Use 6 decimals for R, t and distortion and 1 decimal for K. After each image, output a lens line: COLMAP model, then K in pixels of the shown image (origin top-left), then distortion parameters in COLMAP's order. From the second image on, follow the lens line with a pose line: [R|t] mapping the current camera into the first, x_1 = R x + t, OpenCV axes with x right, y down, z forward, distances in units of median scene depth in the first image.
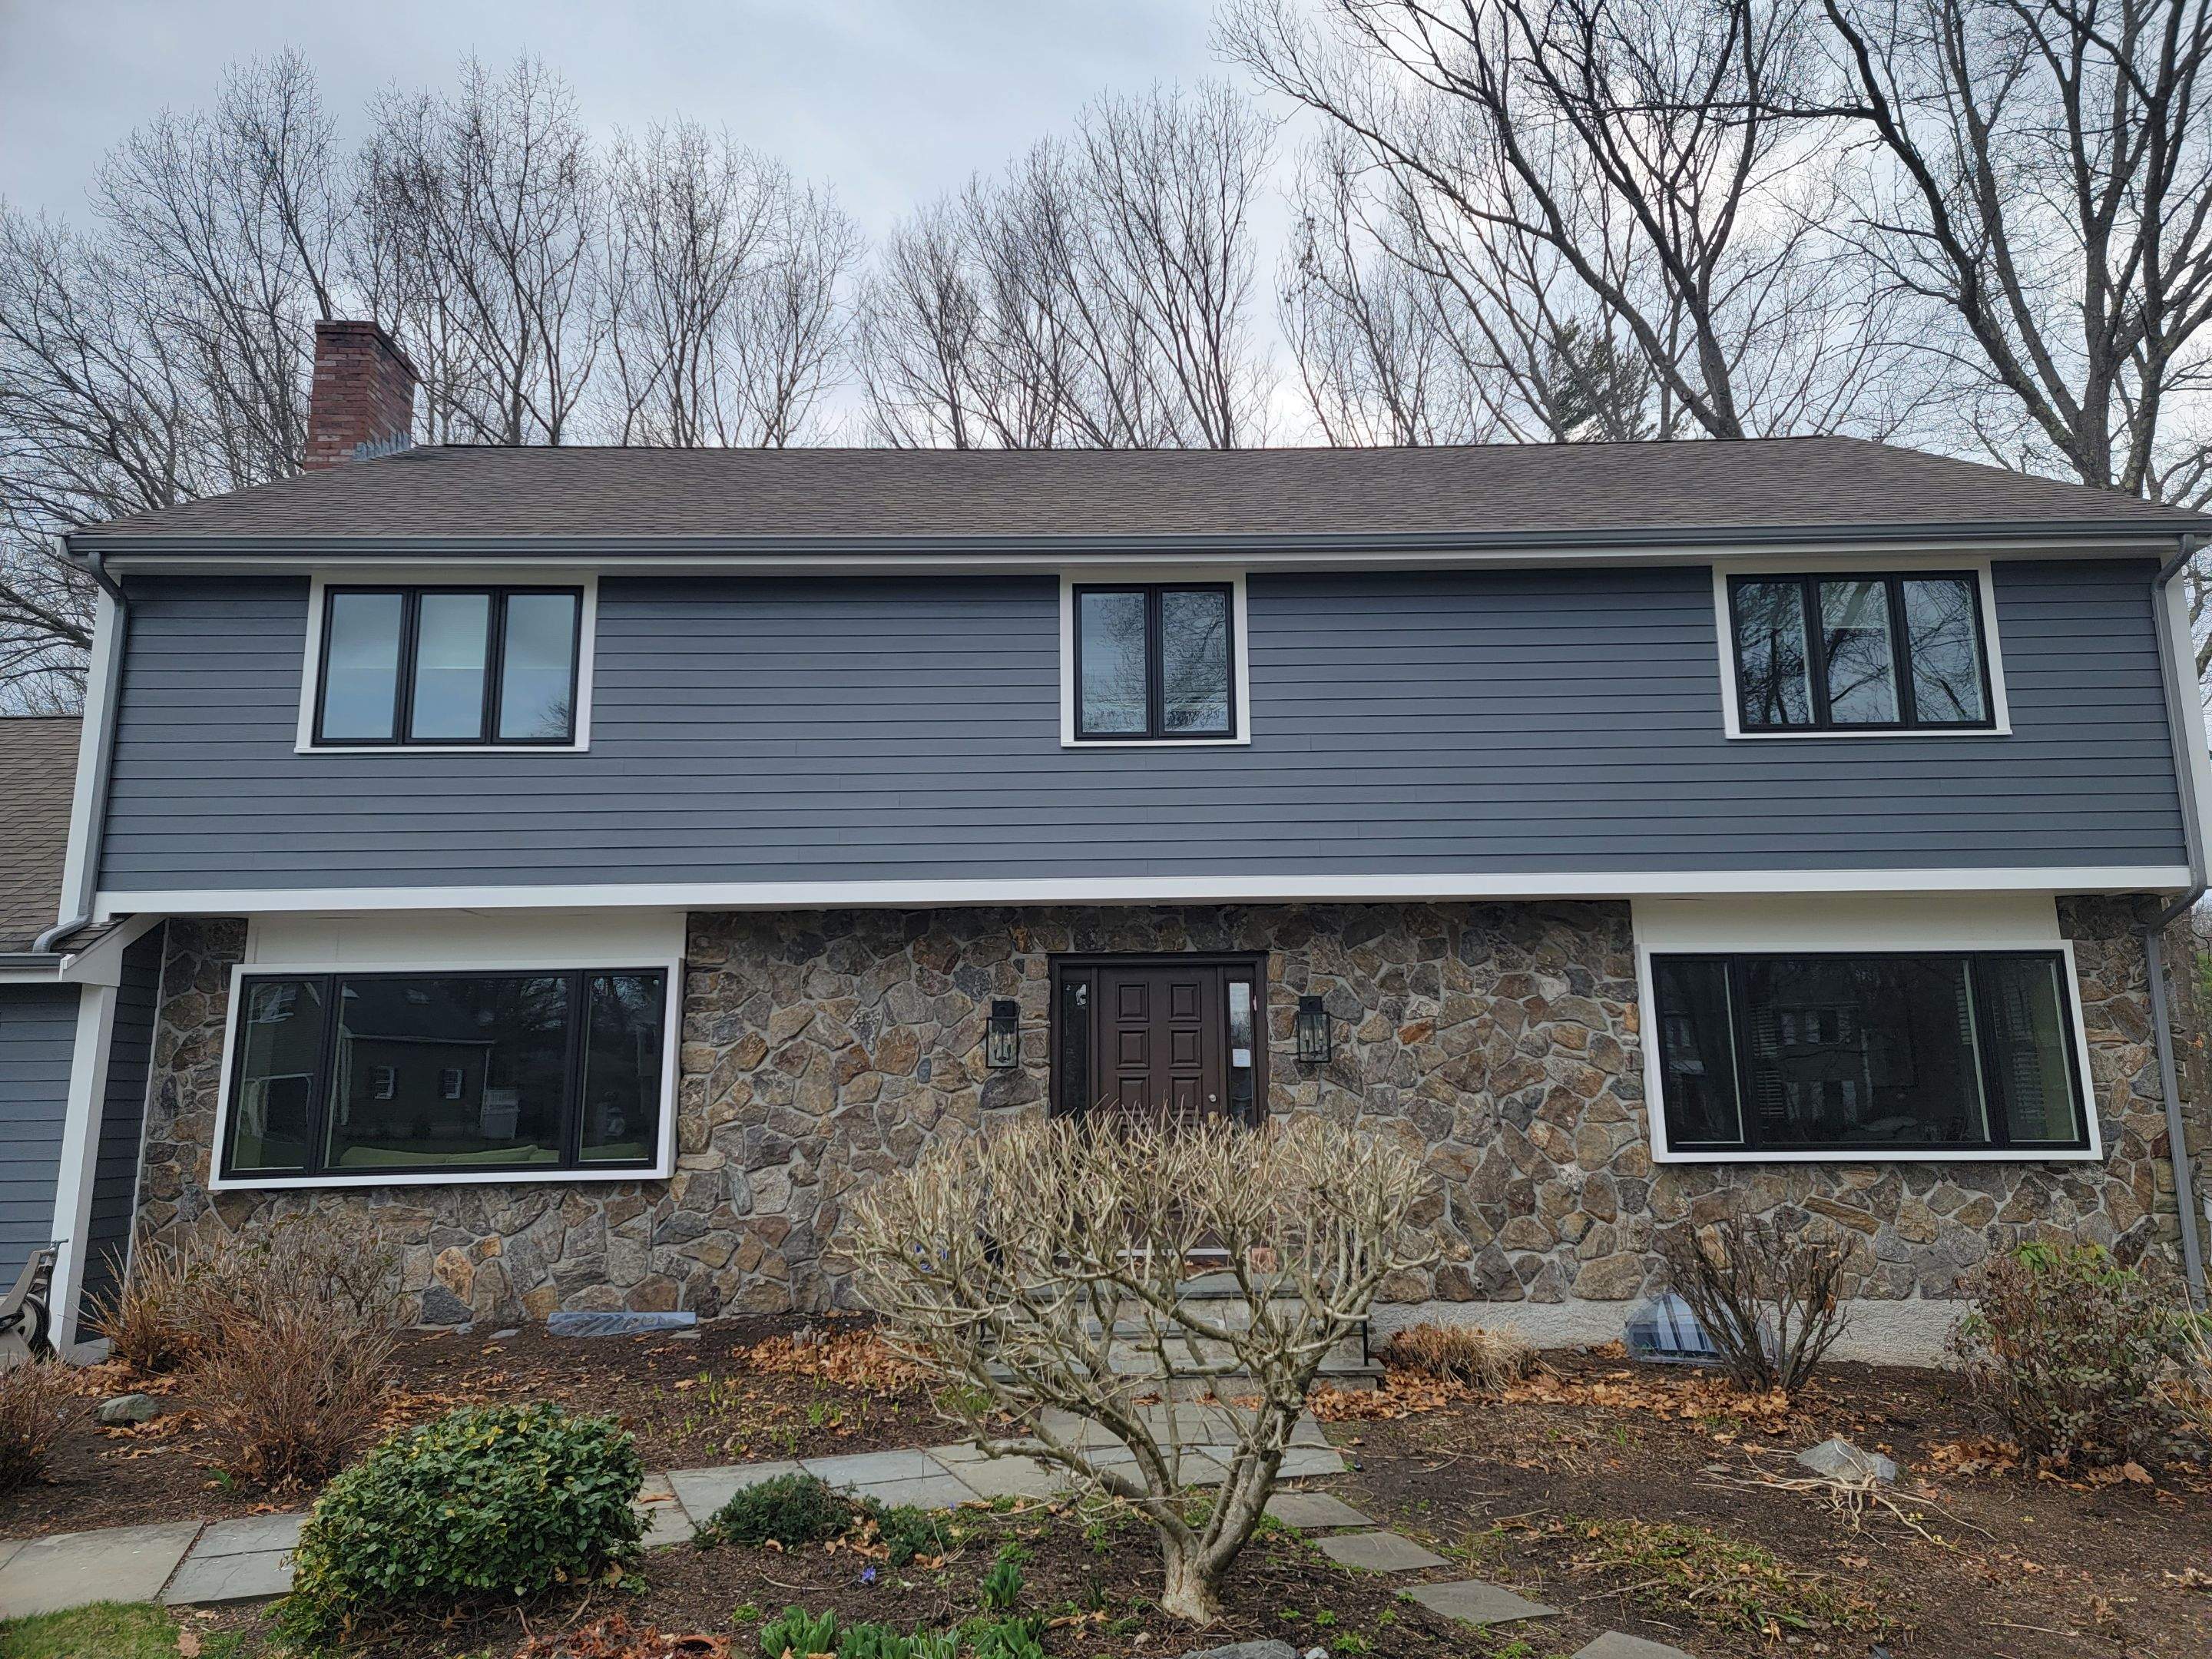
lens RADIAL K [[1514.3, 0, 1148.4], [0, 1514.3, 784.5], [0, 0, 1]] dist [0.090250, -0.058451]
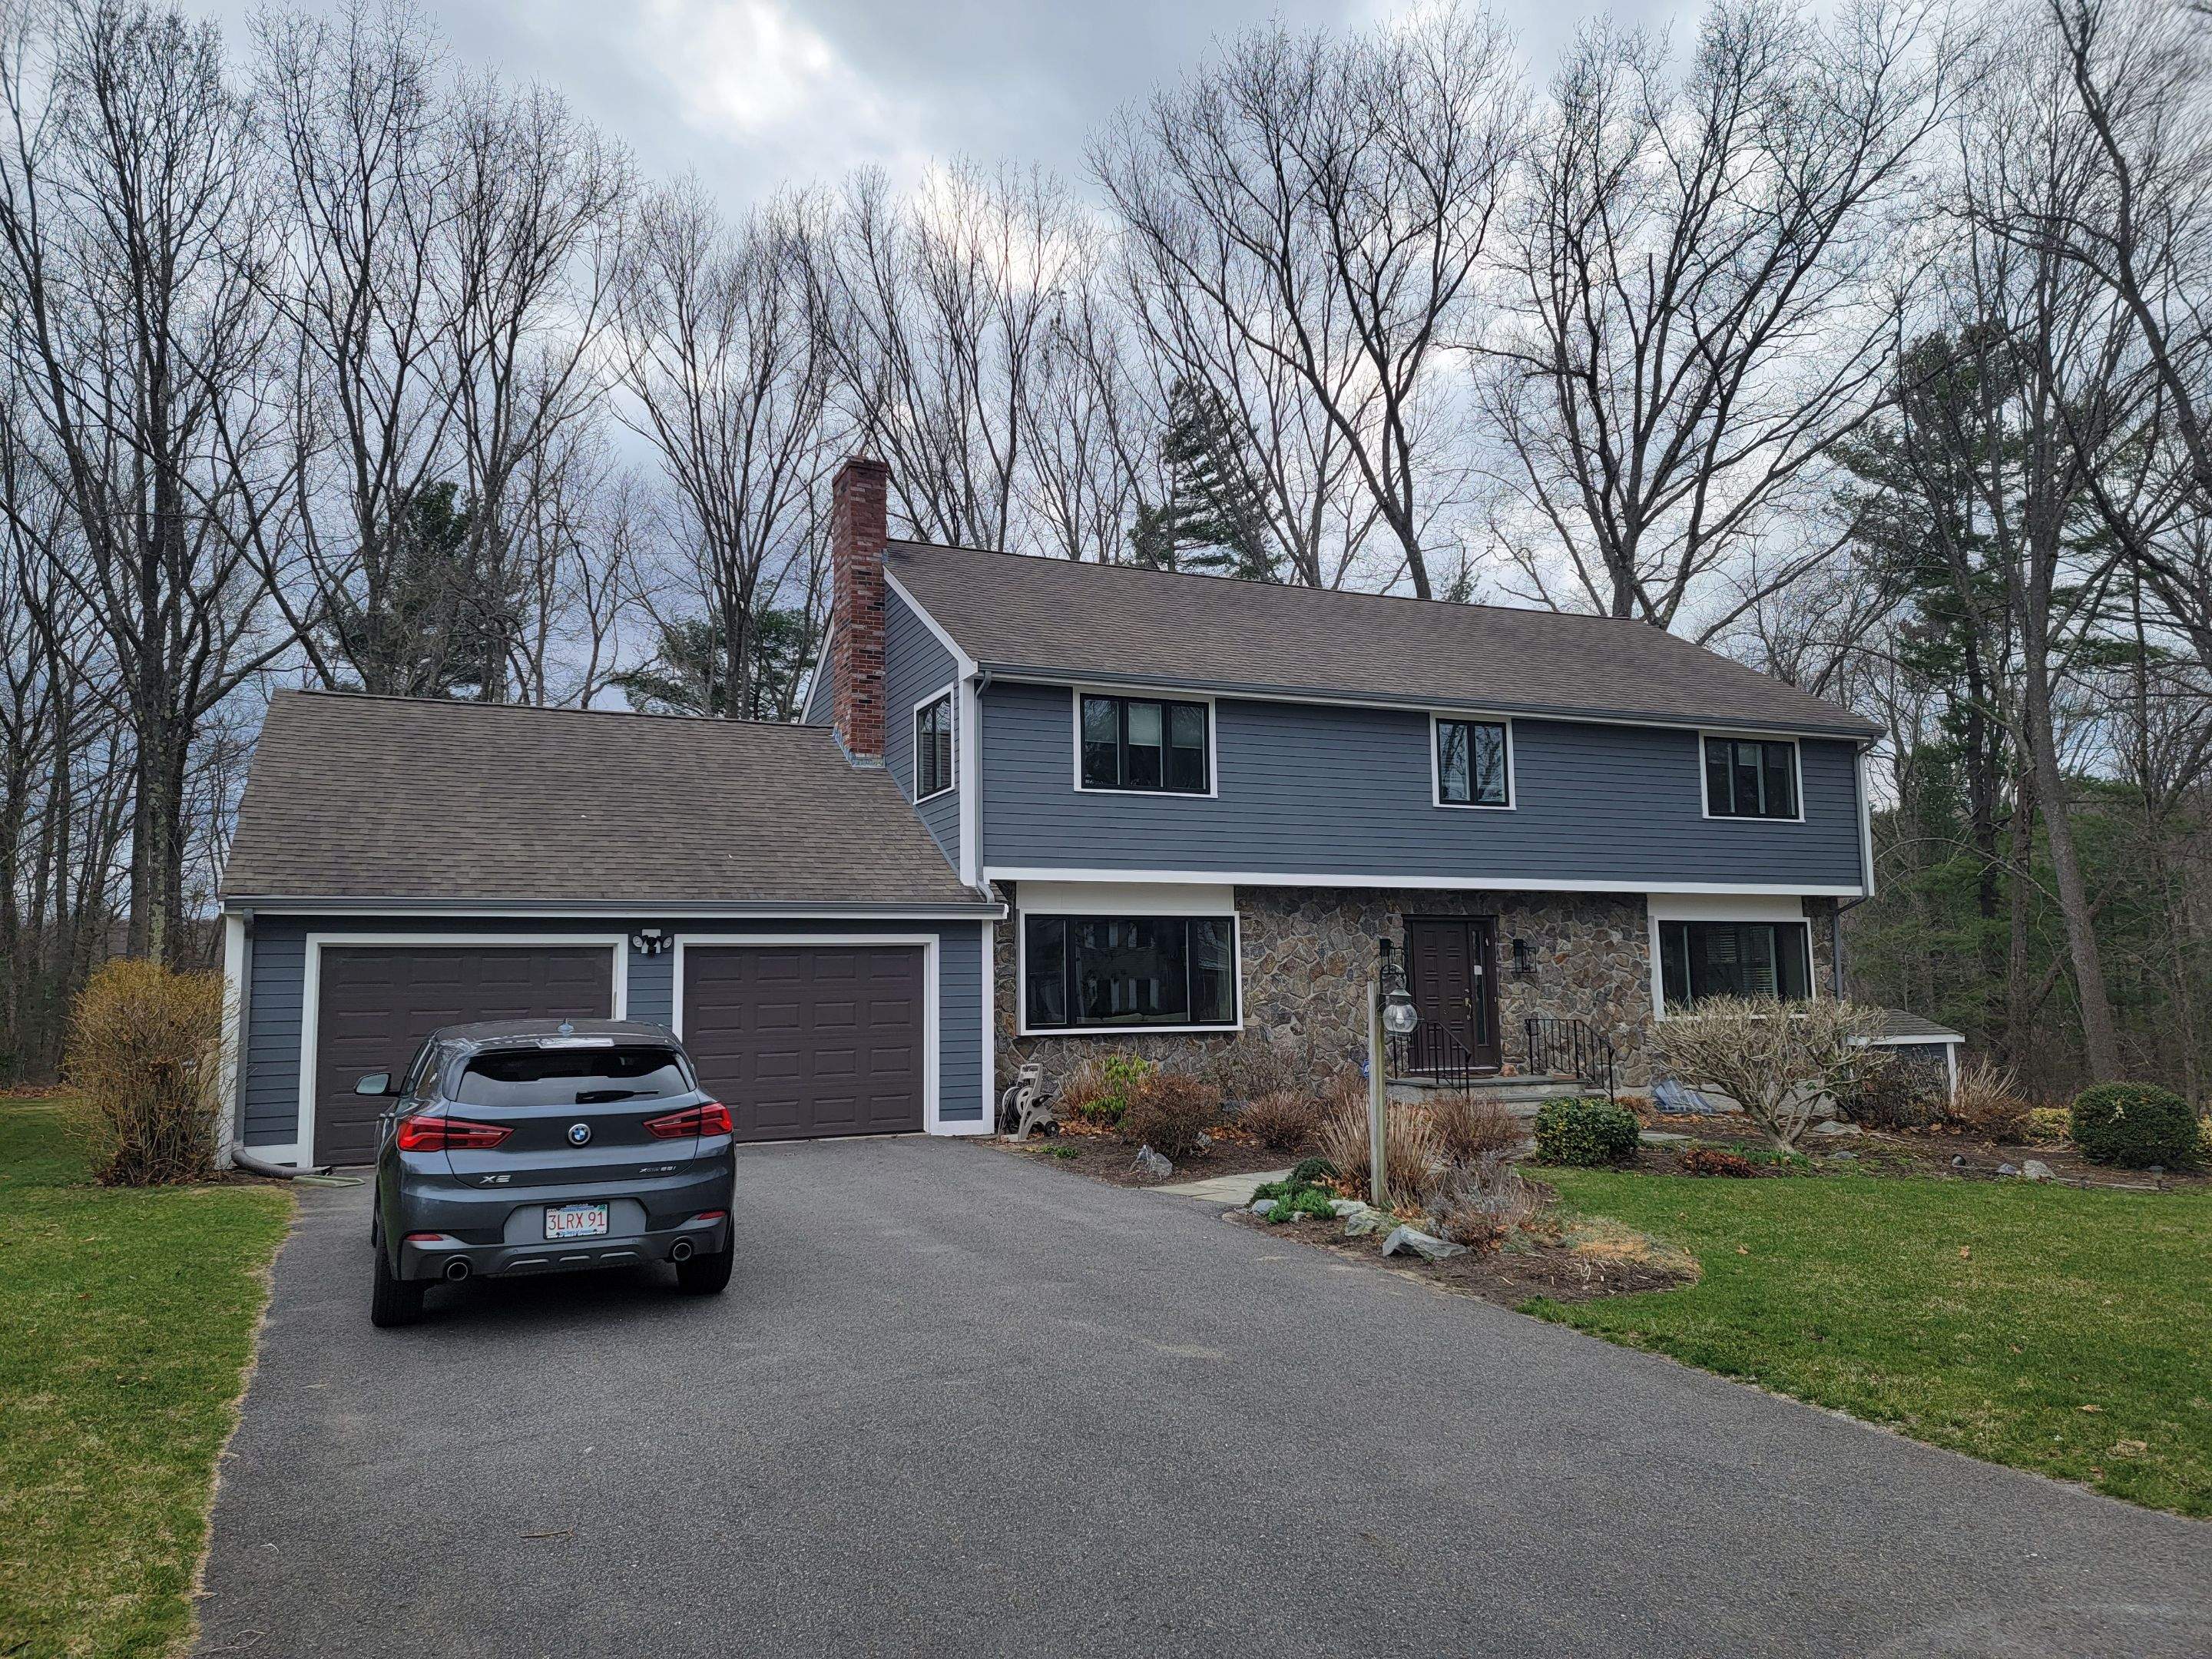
lens RADIAL K [[1514.3, 0, 1089.1], [0, 1514.3, 821.5], [0, 0, 1]] dist [0.090250, -0.058451]
pose [[0.922189, 0.044593, 0.384159, -1.167361], [-0.075815, 0.994901, 0.066508, -0.099495], [-0.379234, -0.090458, 0.920868, -0.579676]]
